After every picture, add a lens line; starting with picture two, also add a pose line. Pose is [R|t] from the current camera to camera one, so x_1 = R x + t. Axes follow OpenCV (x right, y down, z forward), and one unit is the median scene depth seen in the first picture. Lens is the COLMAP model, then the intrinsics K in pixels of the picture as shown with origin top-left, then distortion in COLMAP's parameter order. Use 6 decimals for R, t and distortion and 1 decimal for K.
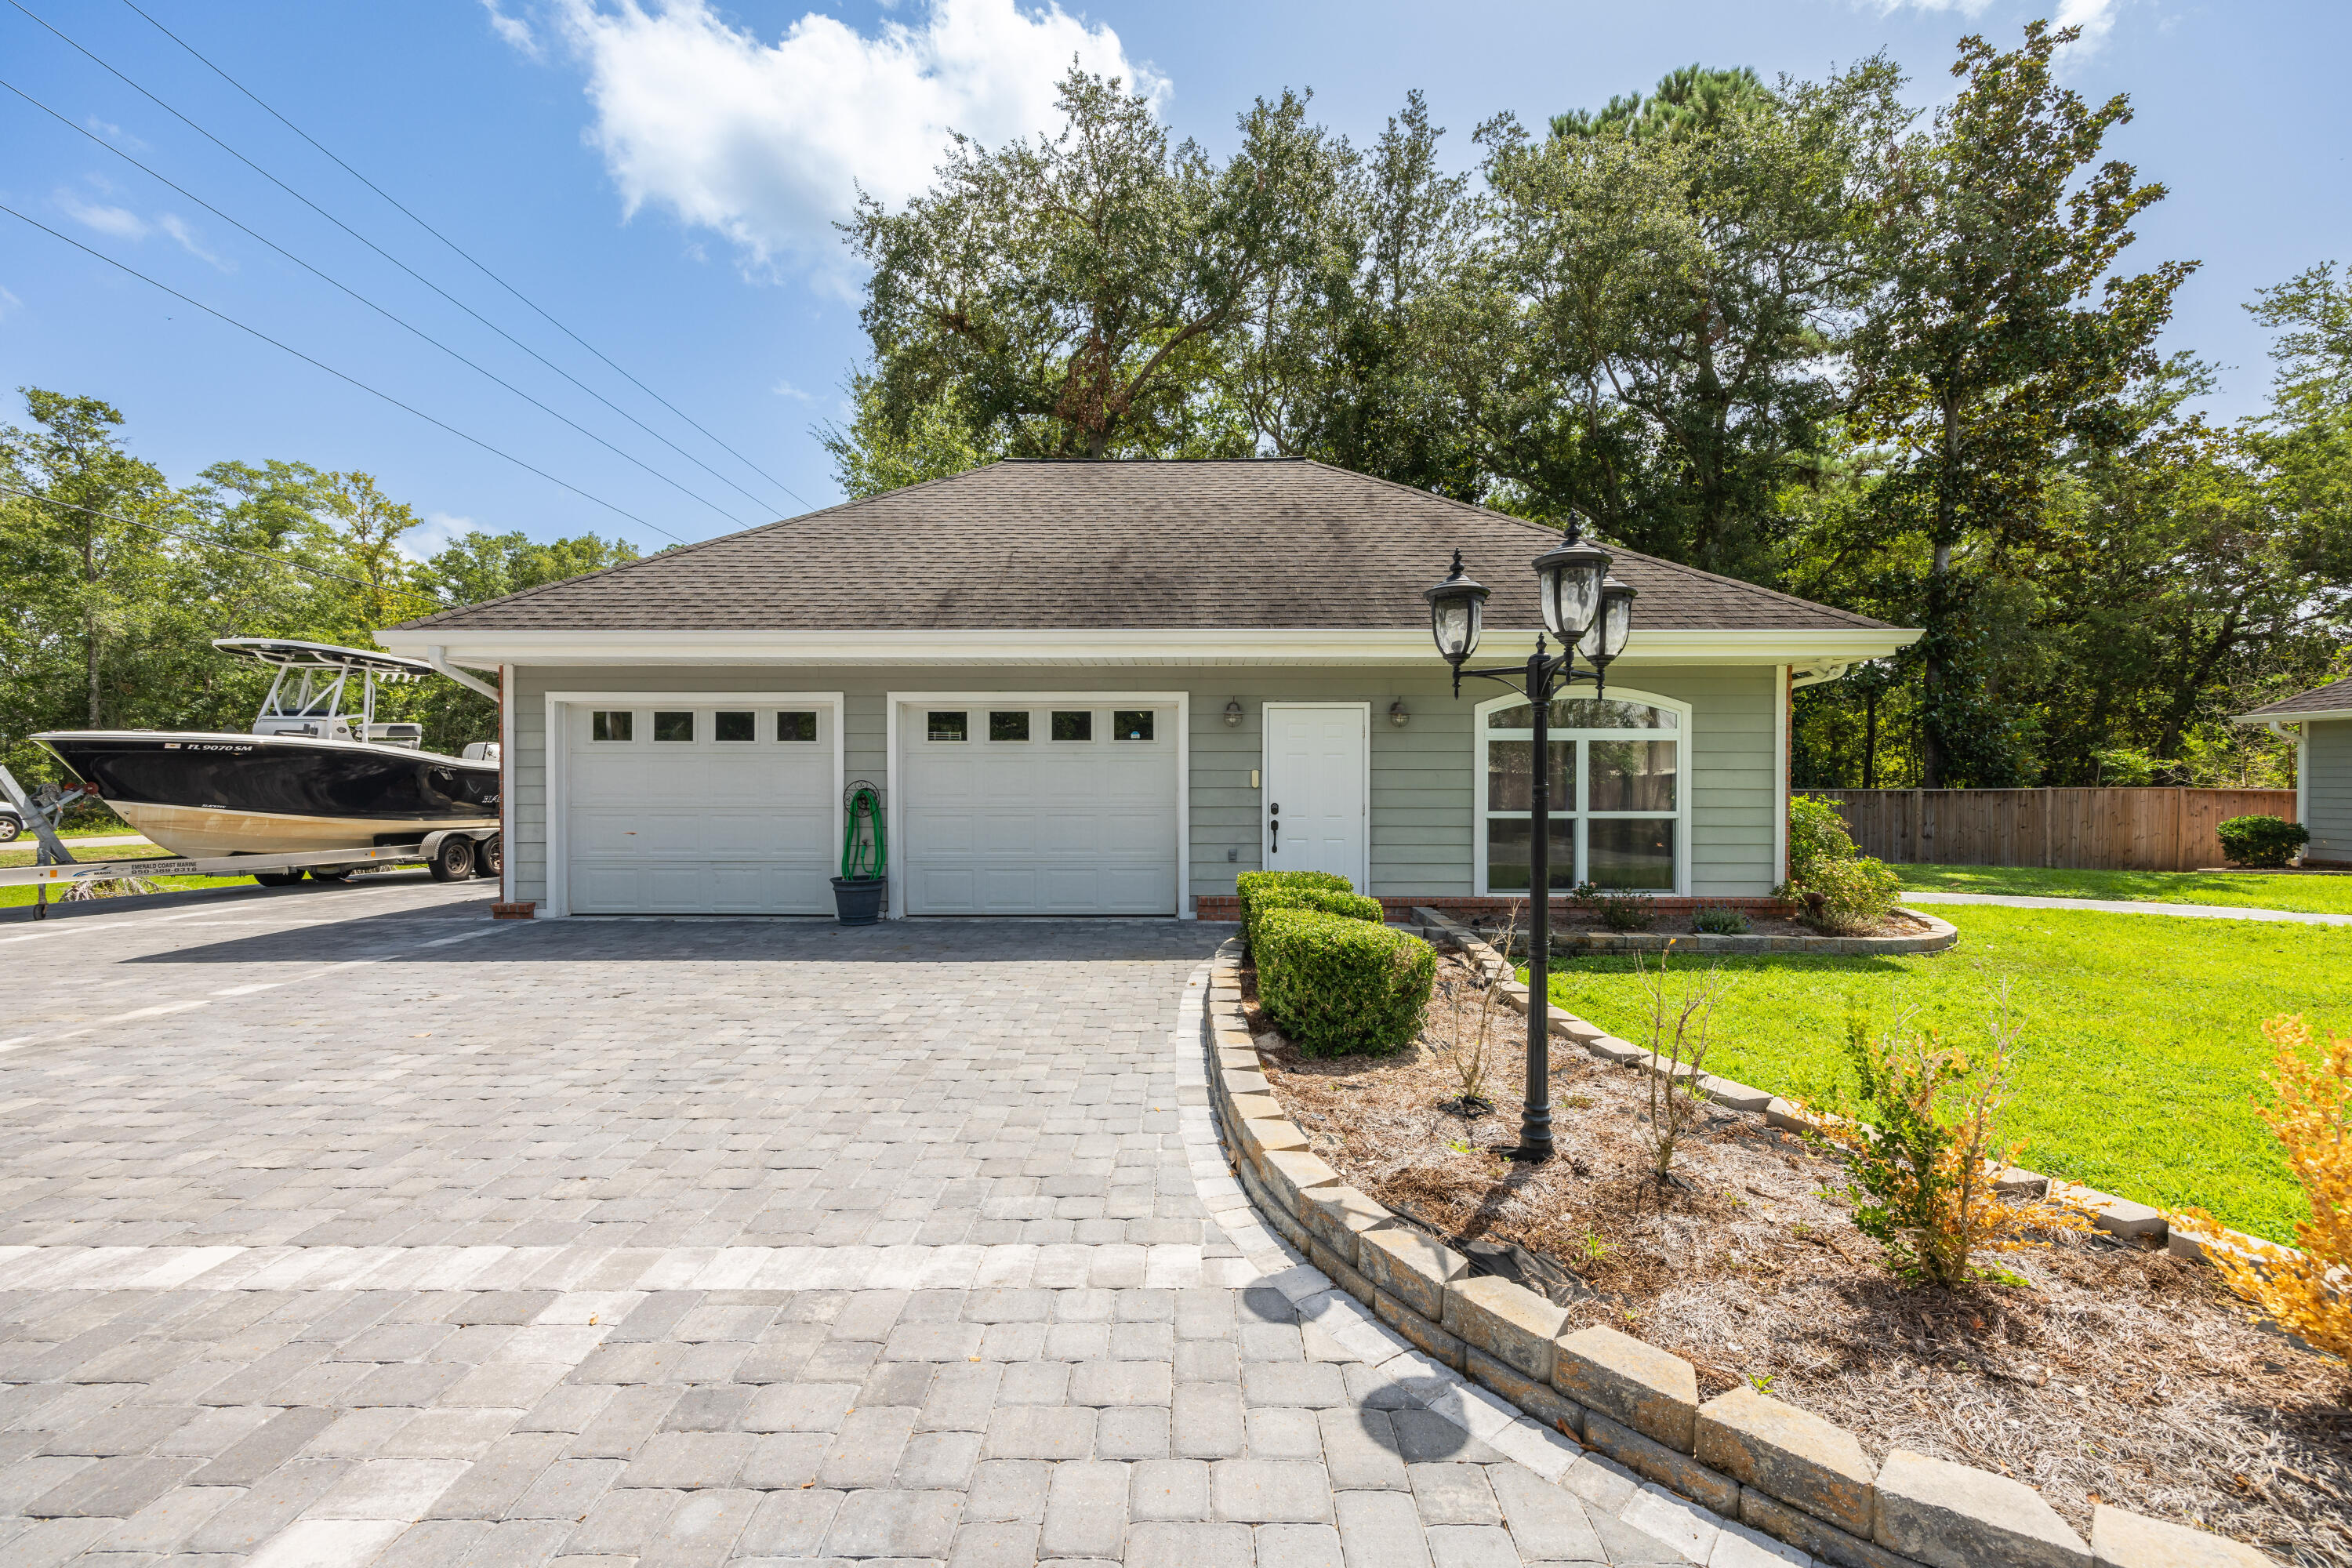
lens RADIAL K [[955.3, 0, 1175.6], [0, 955.3, 779.6], [0, 0, 1]] dist [0.001160, -0.000762]
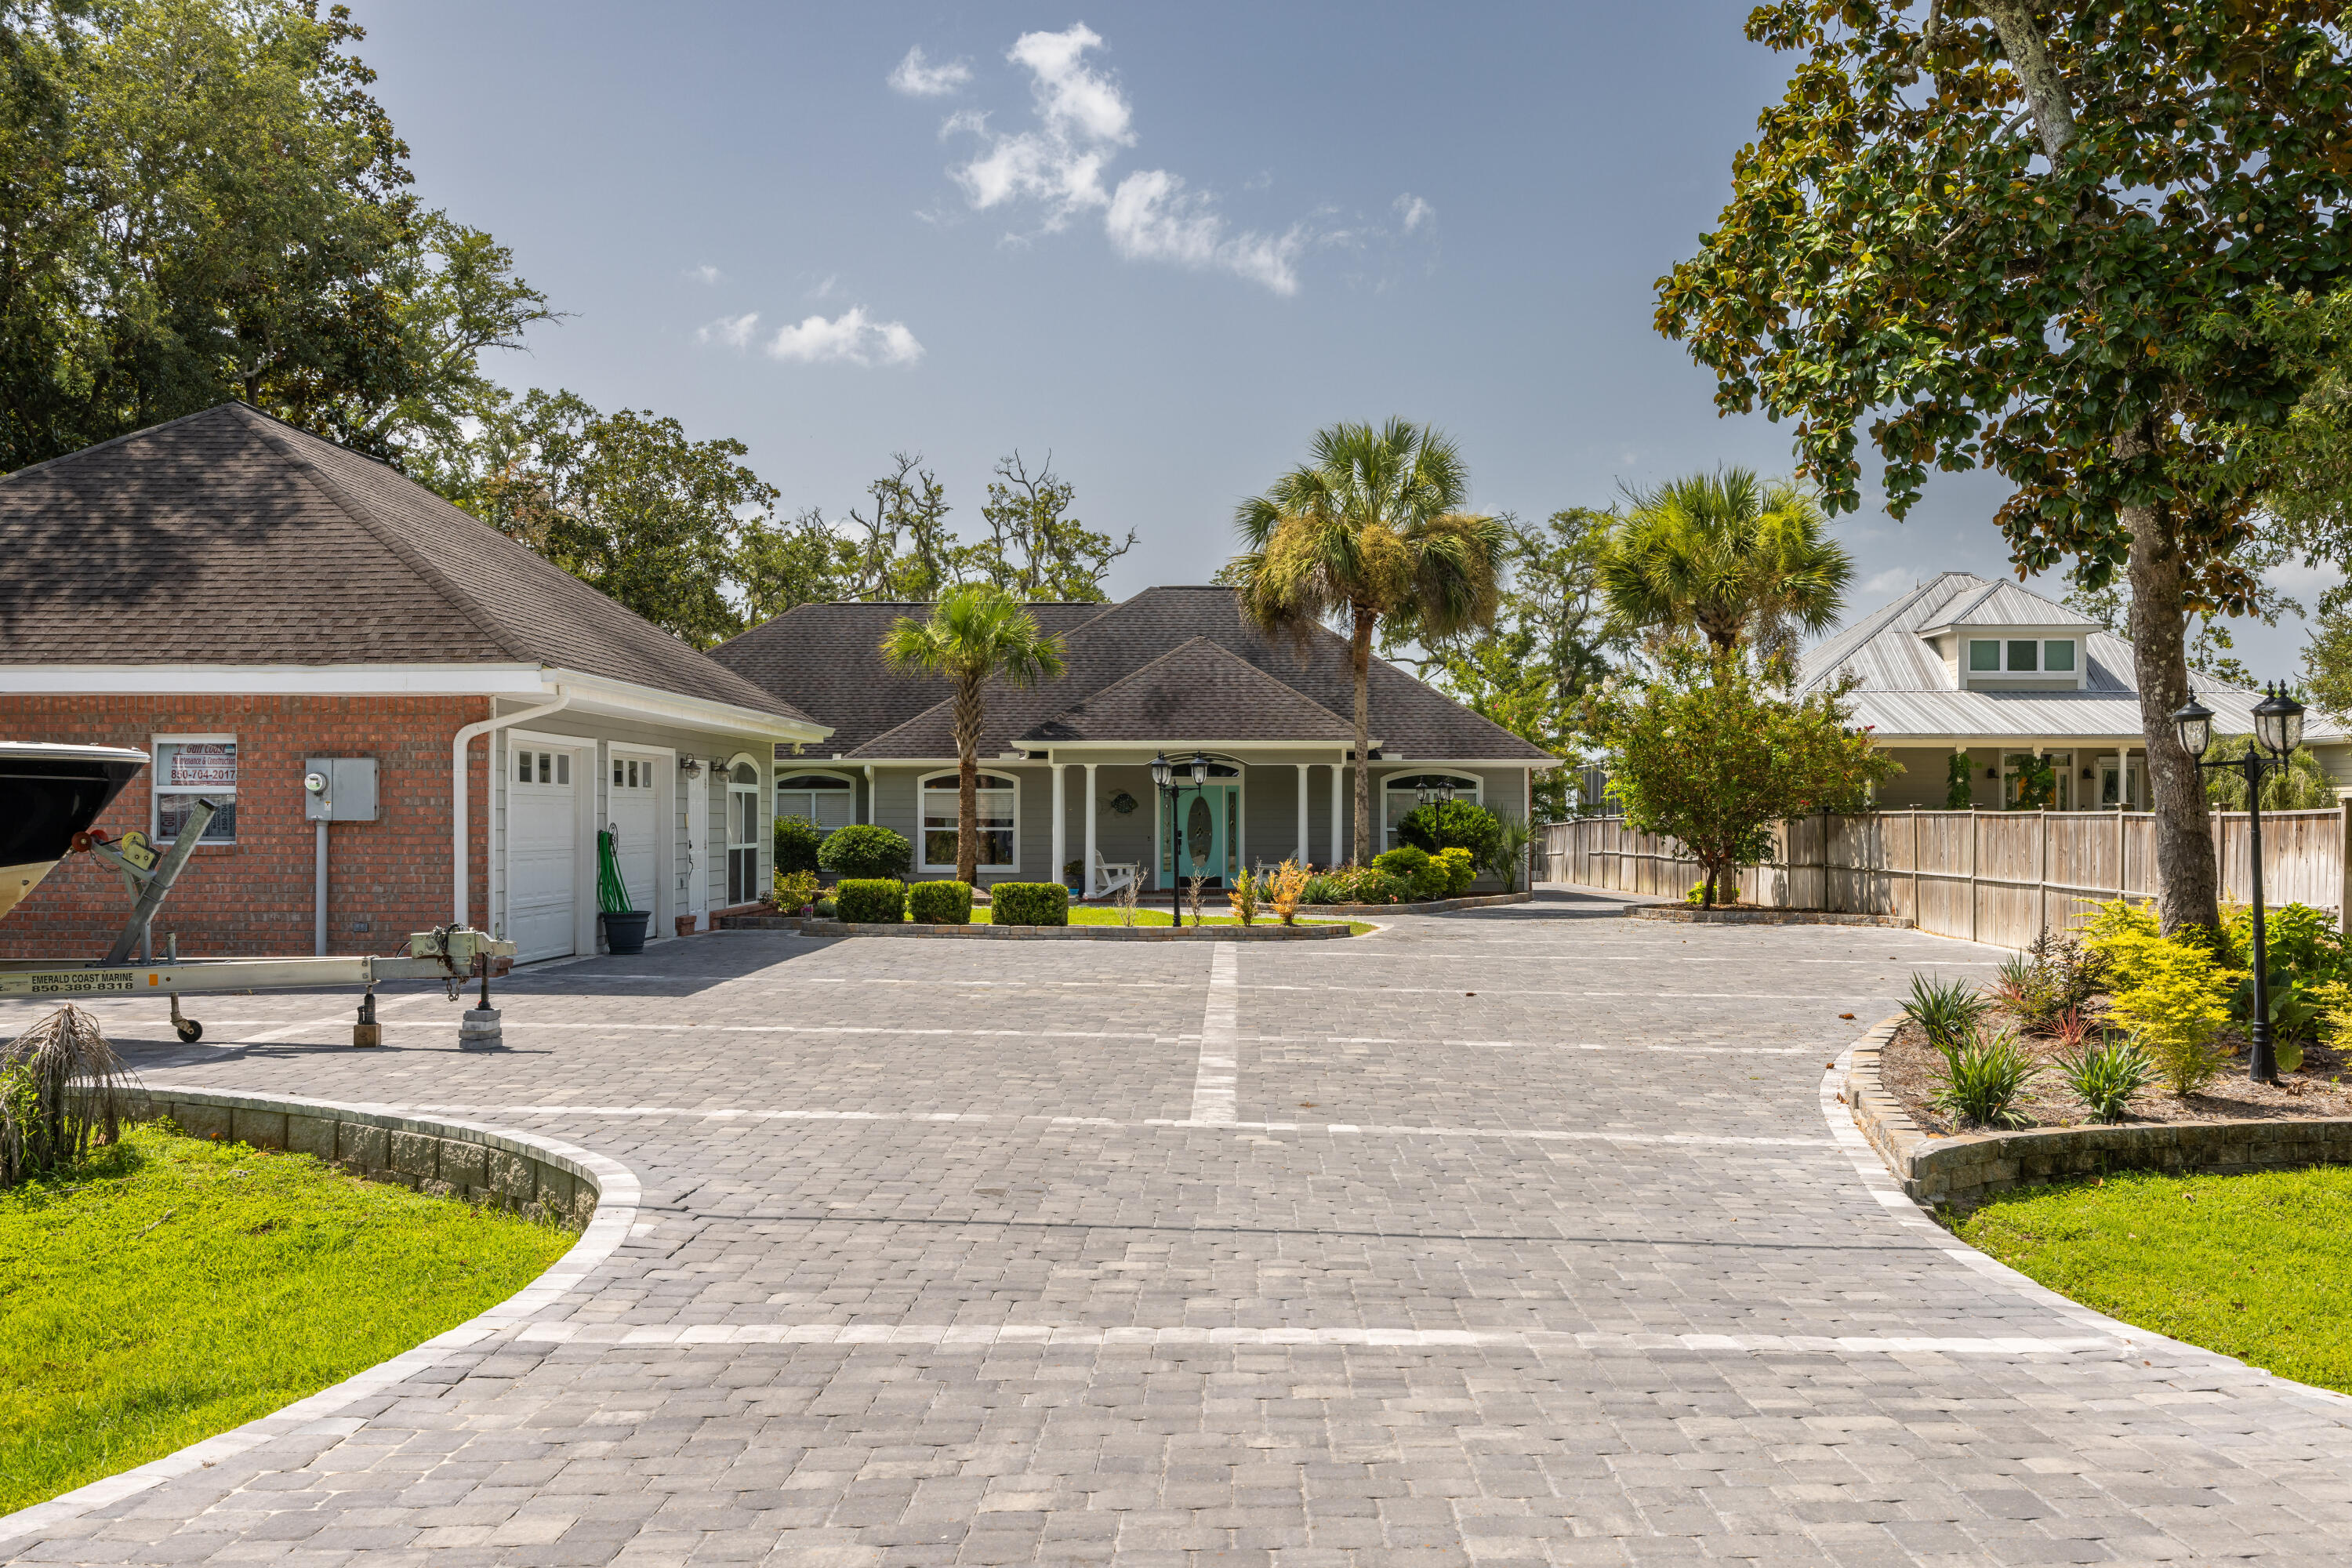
lens RADIAL K [[2322.7, 0, 1239.2], [0, 2322.7, 827.6], [0, 0, 1]] dist [-0.021946, 0.000000]
pose [[-0.009383, -0.005338, 0.999942, -1.604259], [-0.000192, 0.999986, 0.005337, -0.004476], [-0.999956, -0.000142, -0.009384, 0.172714]]
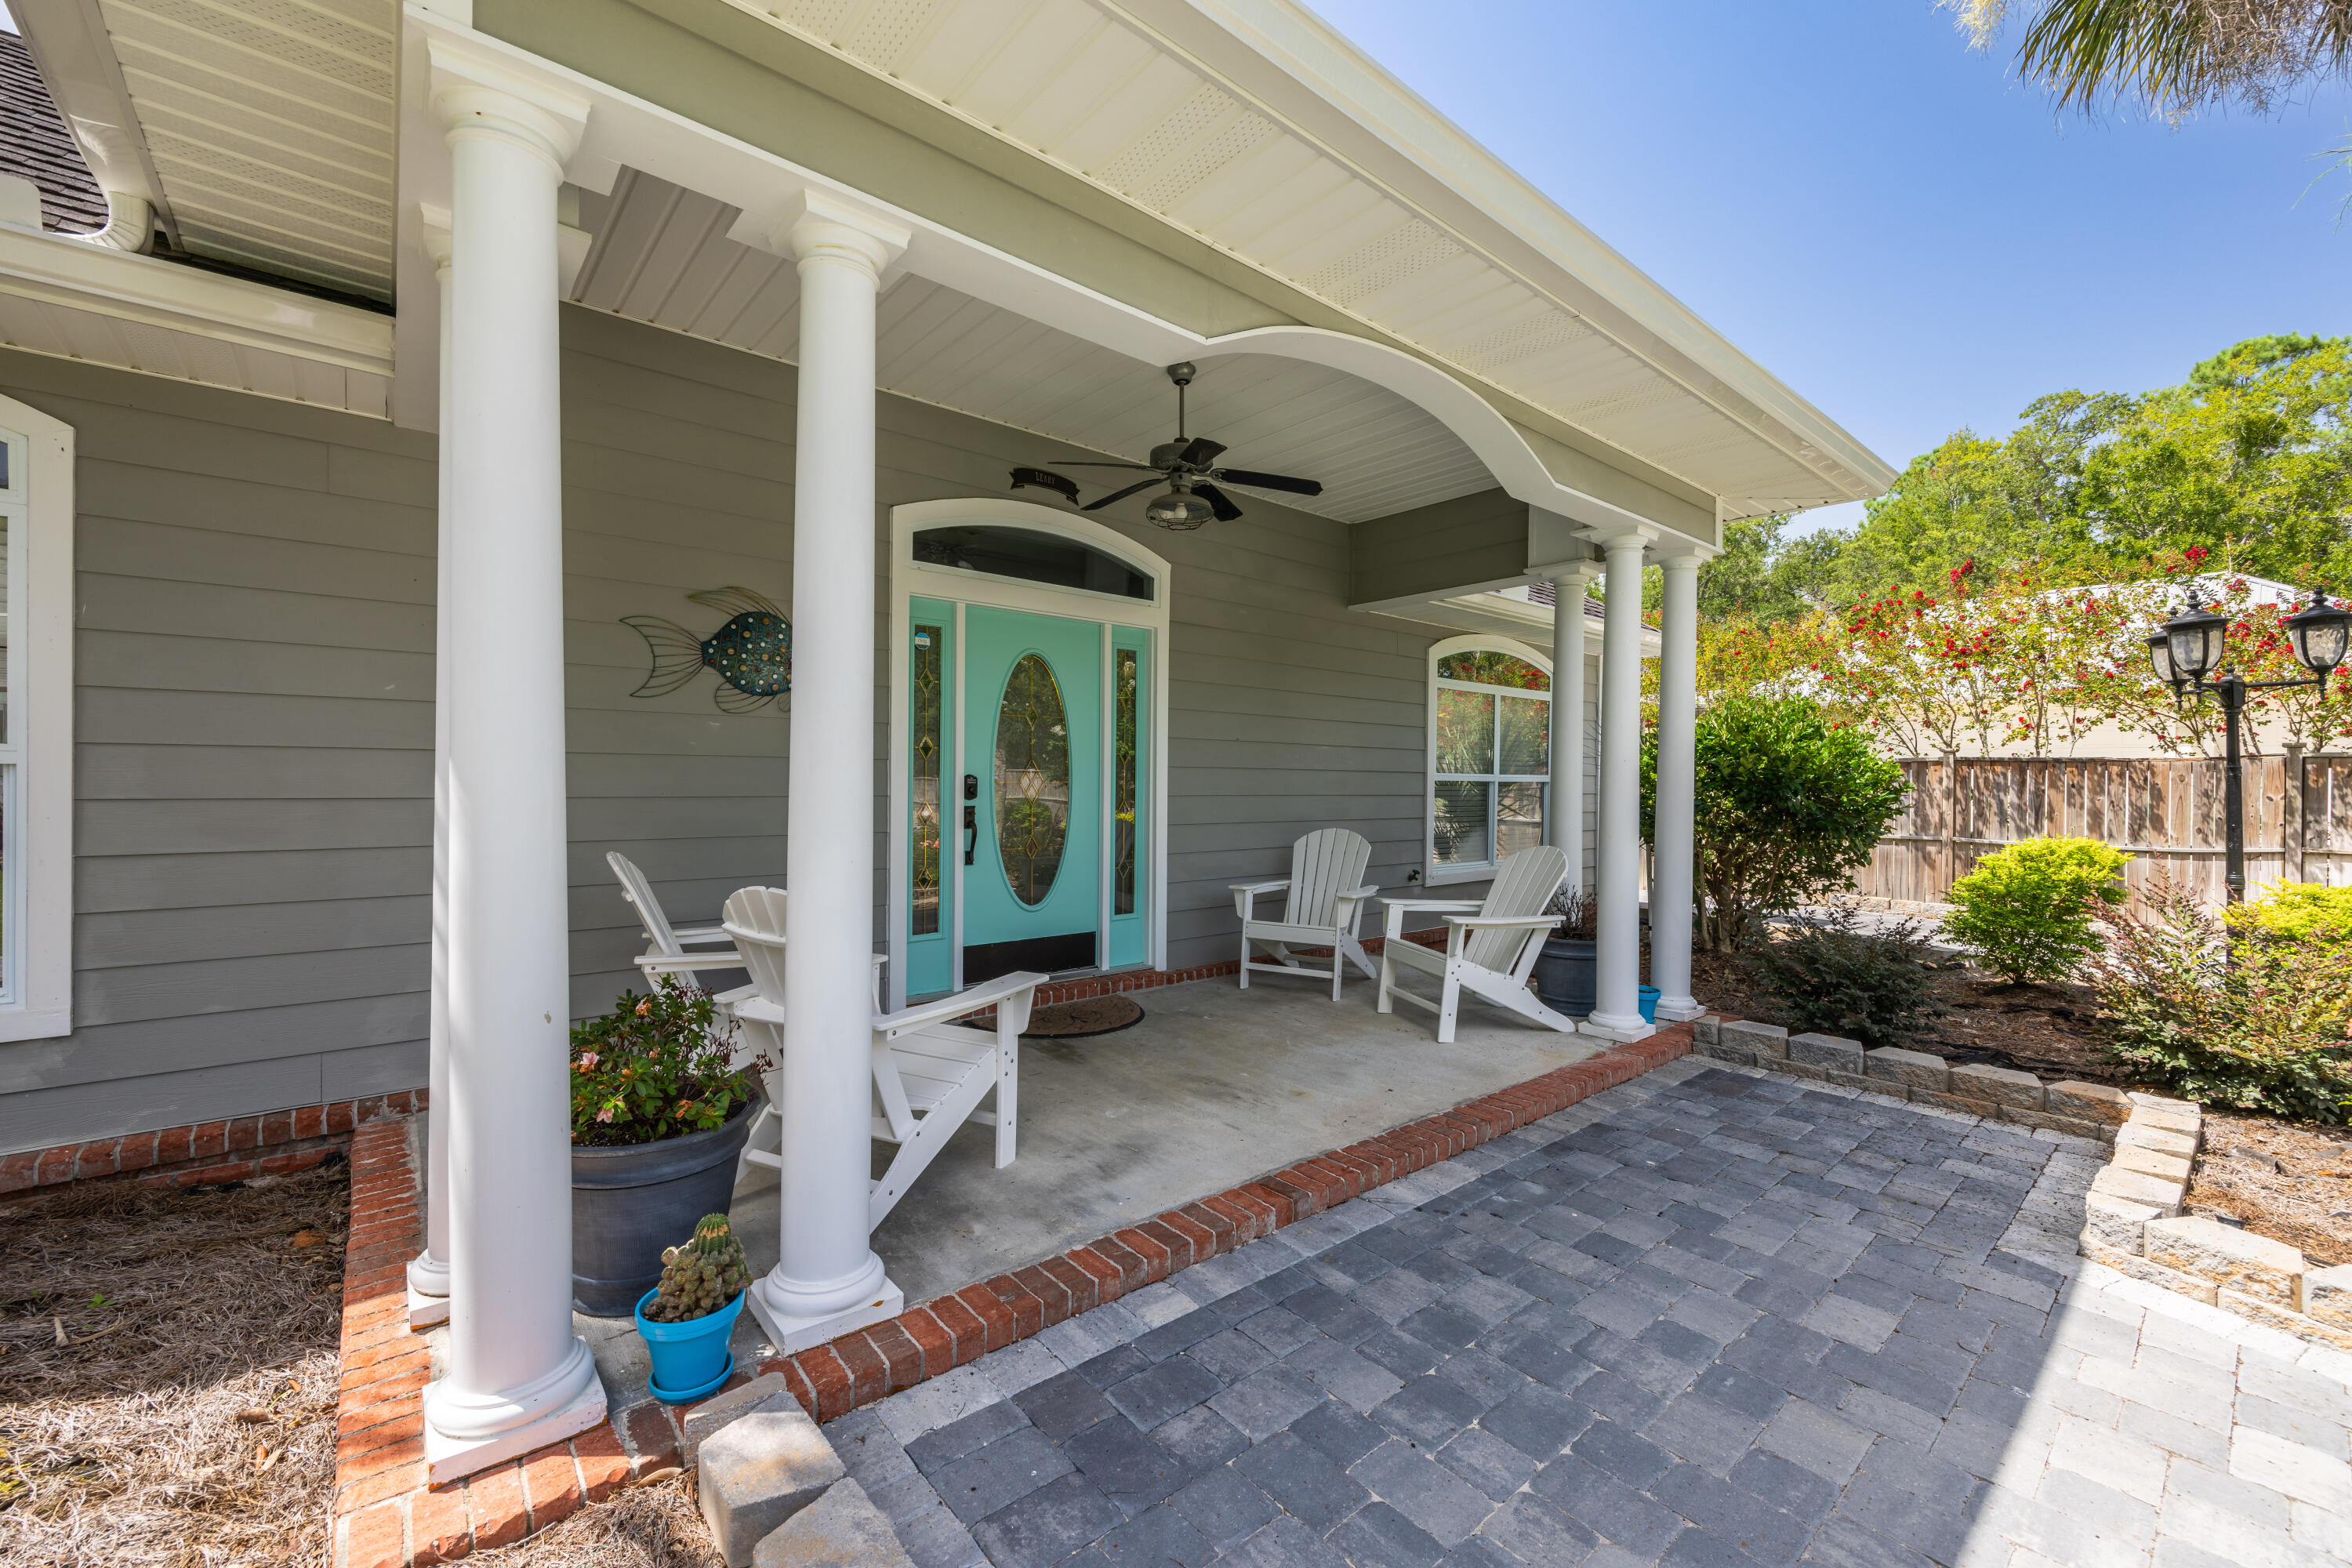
lens RADIAL K [[955.3, 0, 1196.1], [0, 955.3, 795.7], [0, 0, 1]] dist [0.001160, -0.000762]
pose [[-0.660381, -0.020803, 0.750643, 0.877323], [-0.013700, 0.999784, 0.015655, 0.014668], [-0.750806, 0.000054, -0.660523, 0.365412]]
